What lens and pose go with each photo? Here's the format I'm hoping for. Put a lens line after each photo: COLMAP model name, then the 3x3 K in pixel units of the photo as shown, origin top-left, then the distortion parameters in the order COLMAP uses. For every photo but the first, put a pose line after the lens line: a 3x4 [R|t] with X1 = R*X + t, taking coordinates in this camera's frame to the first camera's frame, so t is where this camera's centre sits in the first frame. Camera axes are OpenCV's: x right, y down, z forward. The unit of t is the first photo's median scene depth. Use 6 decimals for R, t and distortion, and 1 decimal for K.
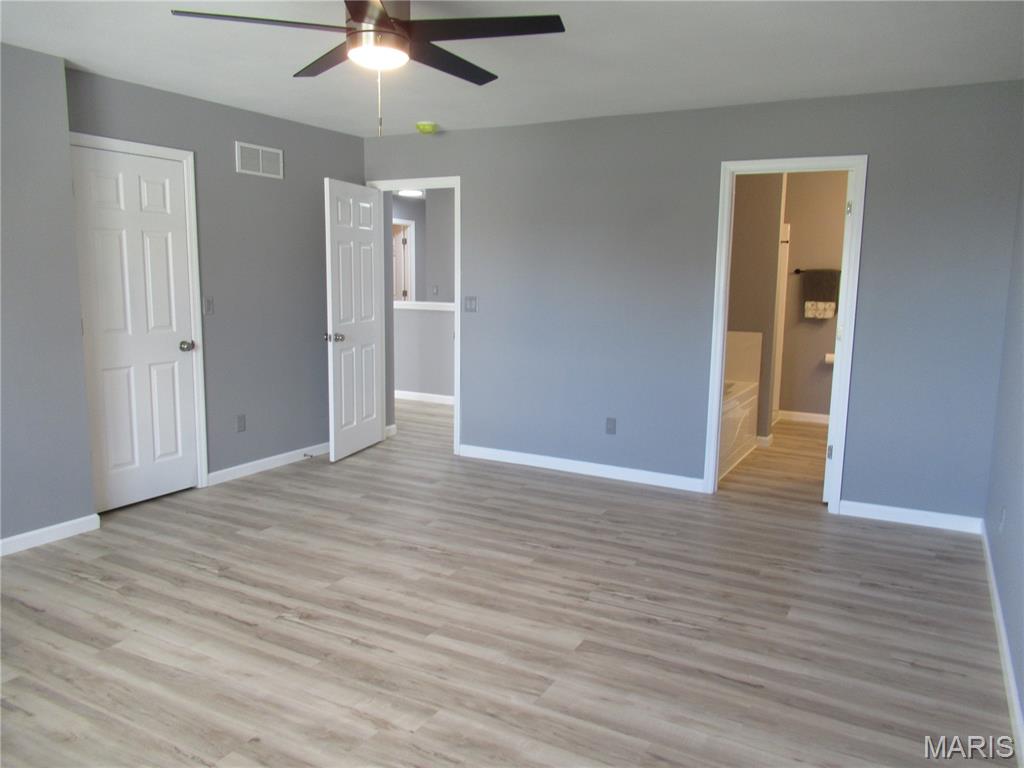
lens RADIAL K [[762.6, 0, 514.0], [0, 762.6, 384.3], [0, 0, 1]] dist [-0.027157, 0.025396]
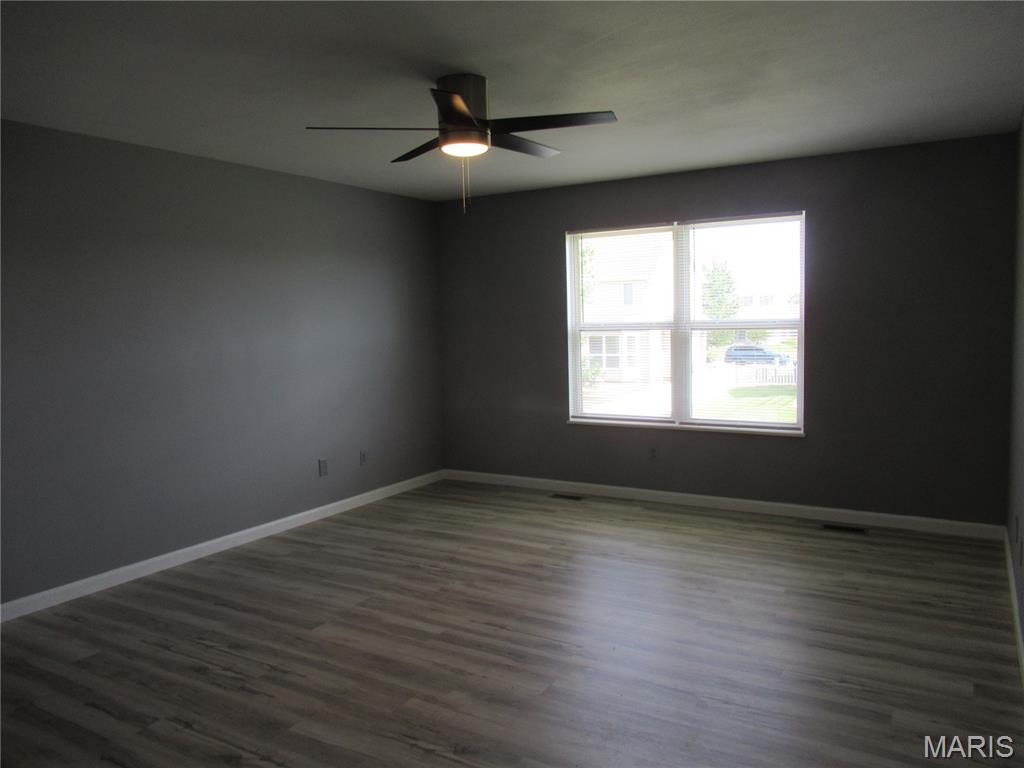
lens RADIAL K [[762.6, 0, 512.4], [0, 762.6, 384.1], [0, 0, 1]] dist [-0.027157, 0.025396]
pose [[-0.999365, -0.003942, 0.035420, -0.236227], [0.004370, 0.972814, 0.231547, -0.281031], [-0.035370, 0.231555, -0.972179, 1.848546]]
